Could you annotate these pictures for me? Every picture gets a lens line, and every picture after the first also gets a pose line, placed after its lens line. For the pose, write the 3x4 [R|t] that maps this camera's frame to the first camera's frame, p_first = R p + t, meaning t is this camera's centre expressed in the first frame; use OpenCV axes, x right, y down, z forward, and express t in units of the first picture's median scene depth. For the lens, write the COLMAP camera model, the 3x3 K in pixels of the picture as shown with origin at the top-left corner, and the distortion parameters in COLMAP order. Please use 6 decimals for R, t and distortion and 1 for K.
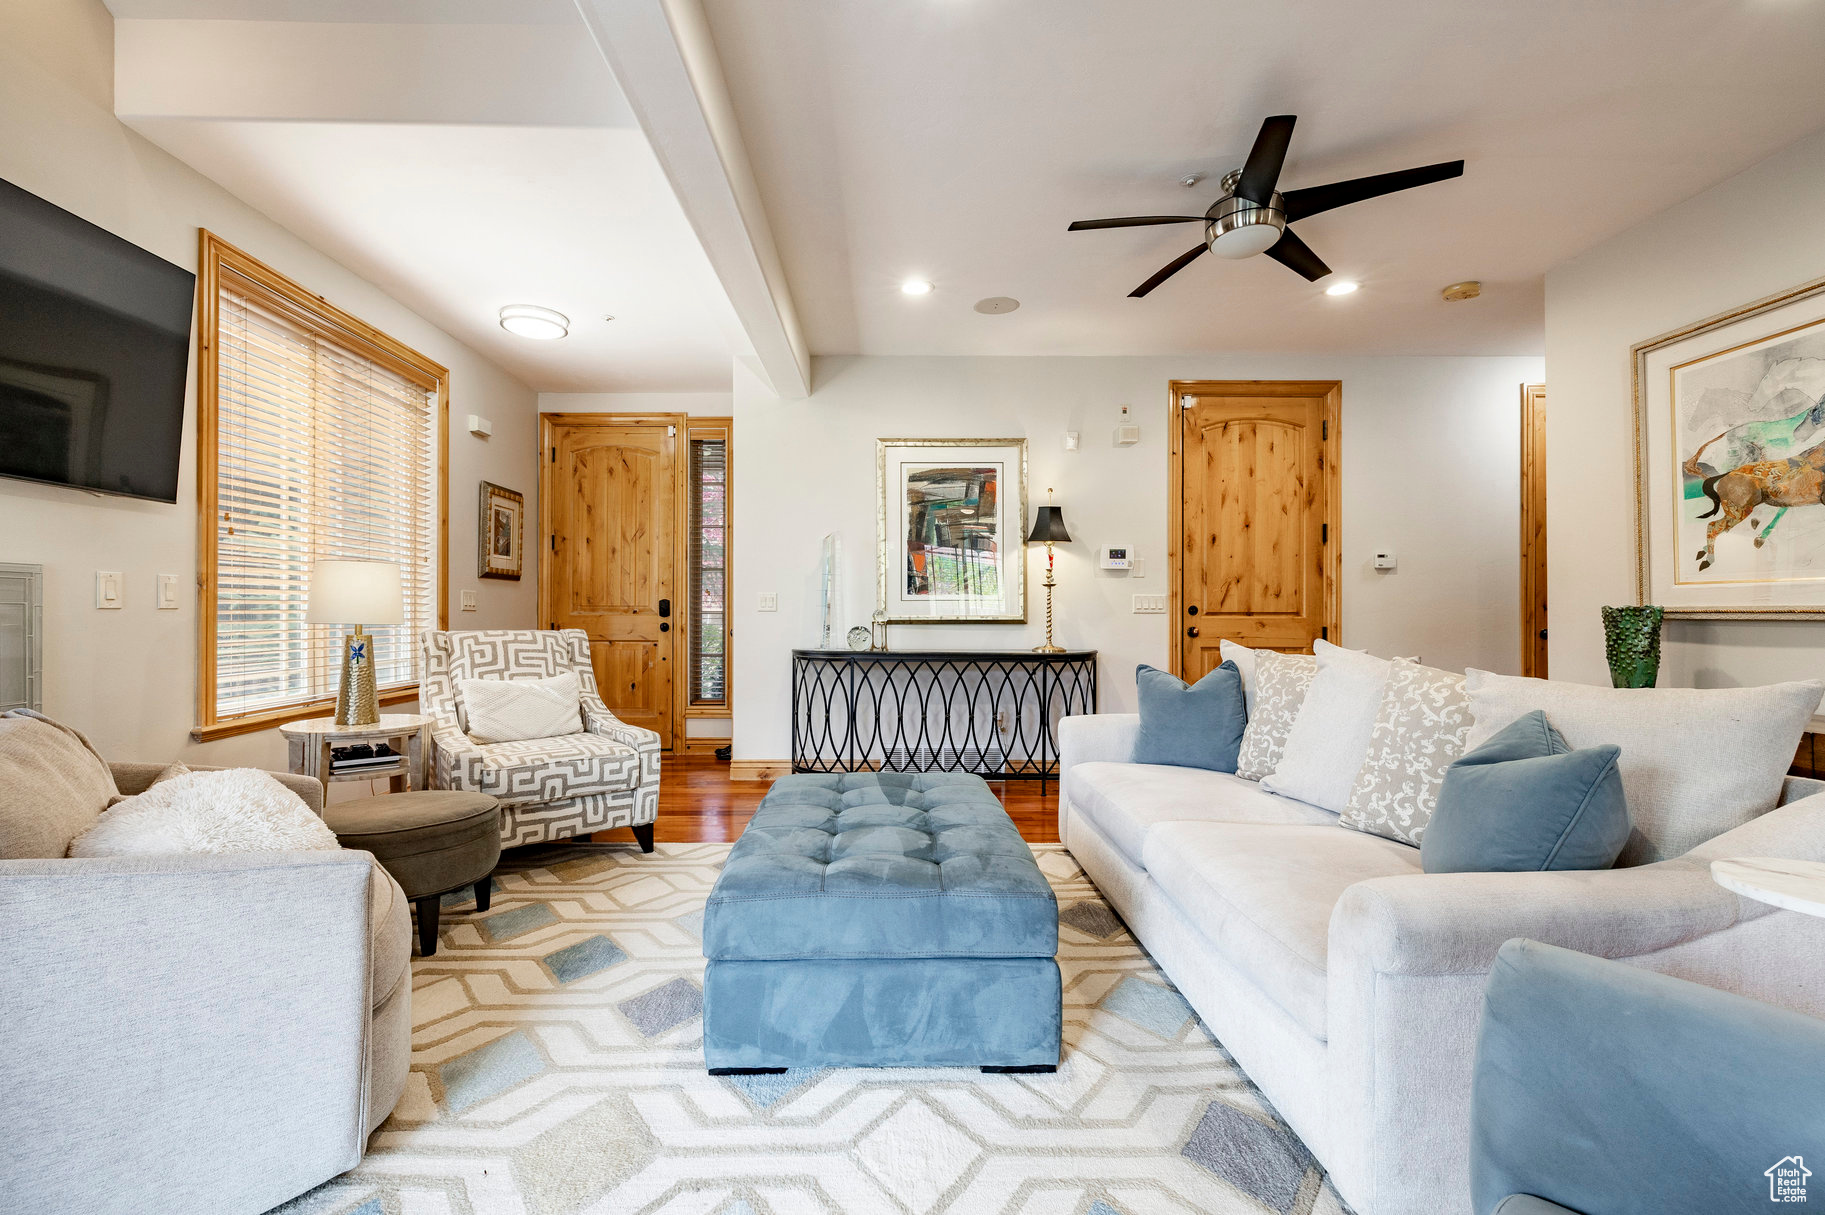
lens RADIAL K [[772.2, 0, 886.5], [0, 772.2, 608.9], [0, 0, 1]] dist [0.001493, 0.000459]
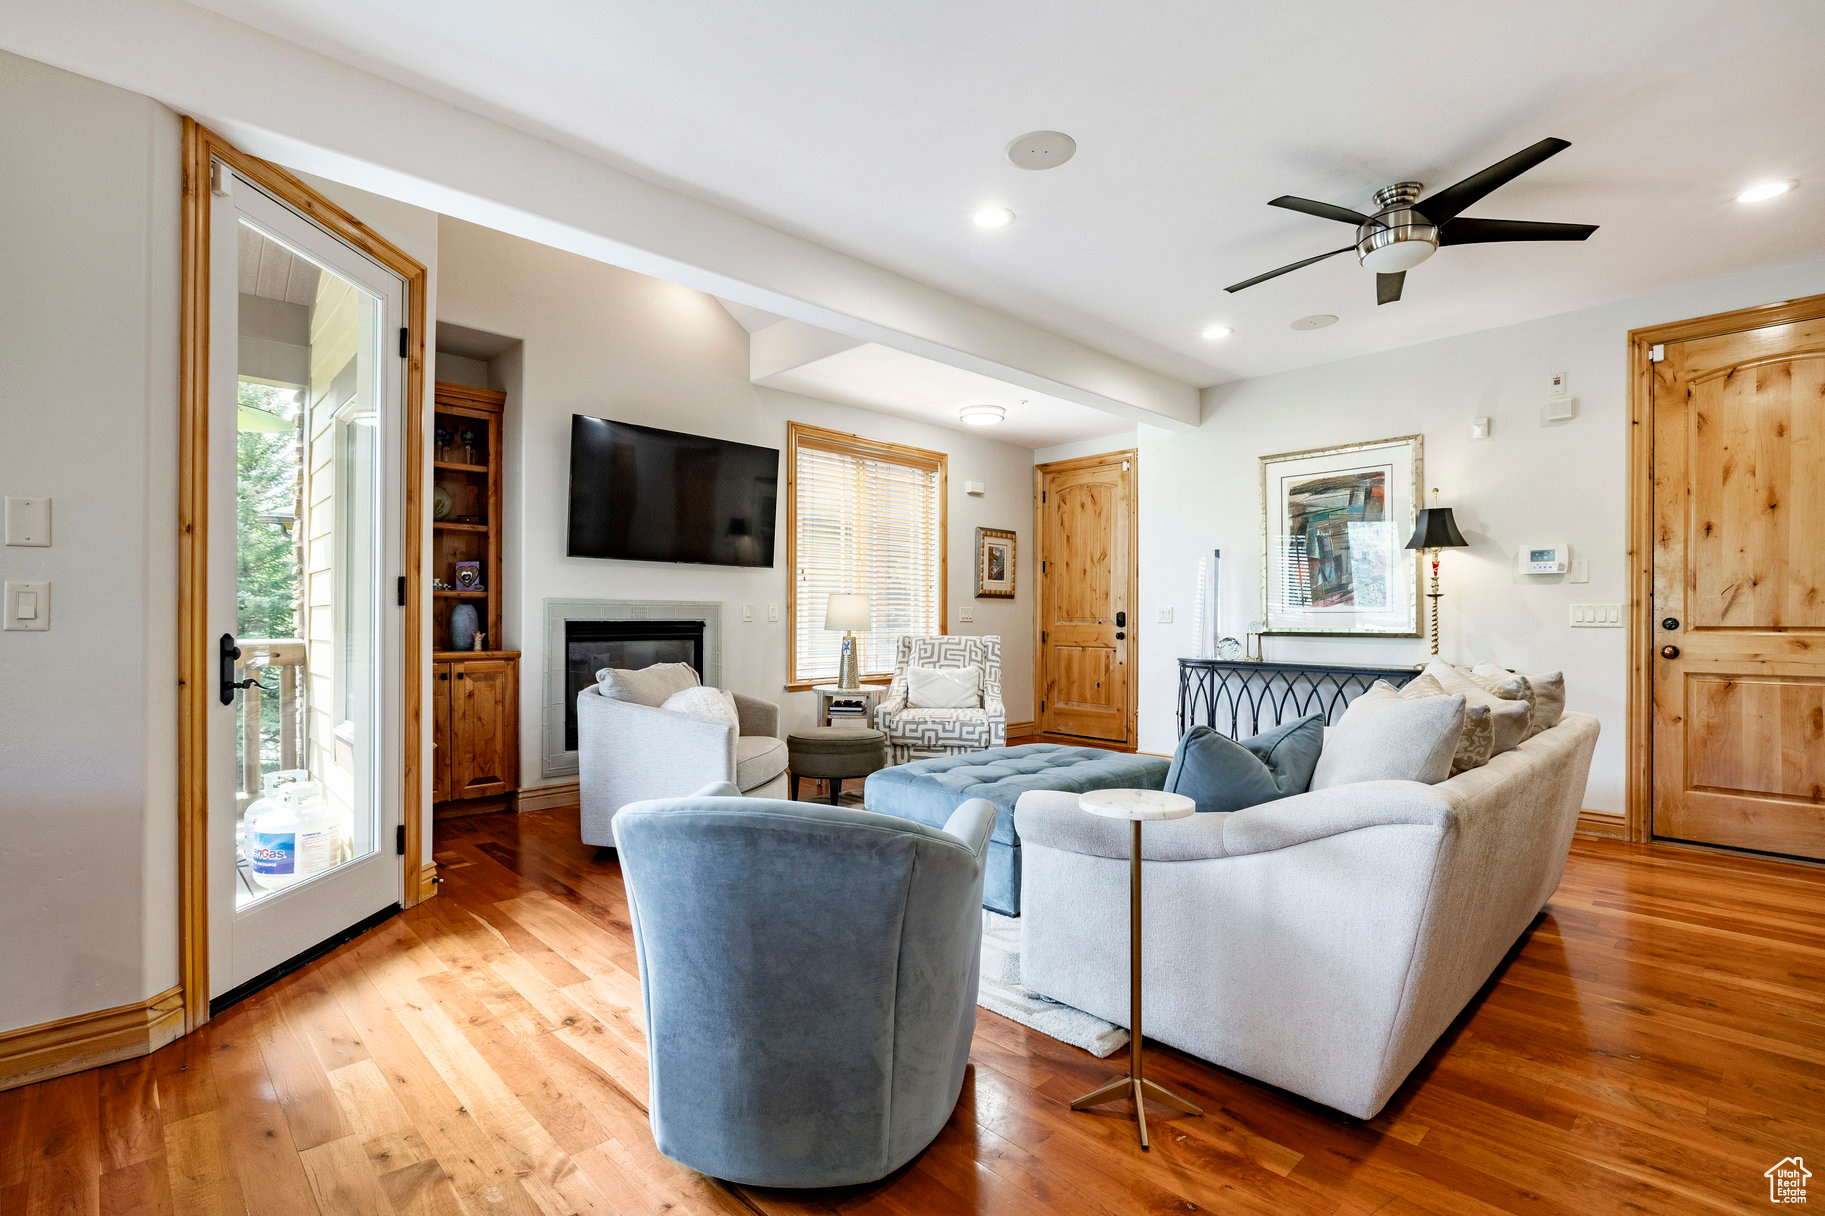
lens RADIAL K [[850.2, 0, 902.7], [0, 850.2, 614.3], [0, 0, 1]] dist [-0.002664, -0.000295]
pose [[0.681647, -0.003227, -0.731674, 0.501532], [0.001866, 0.999995, -0.002671, -0.006881], [0.731679, 0.000455, 0.681649, -0.130915]]
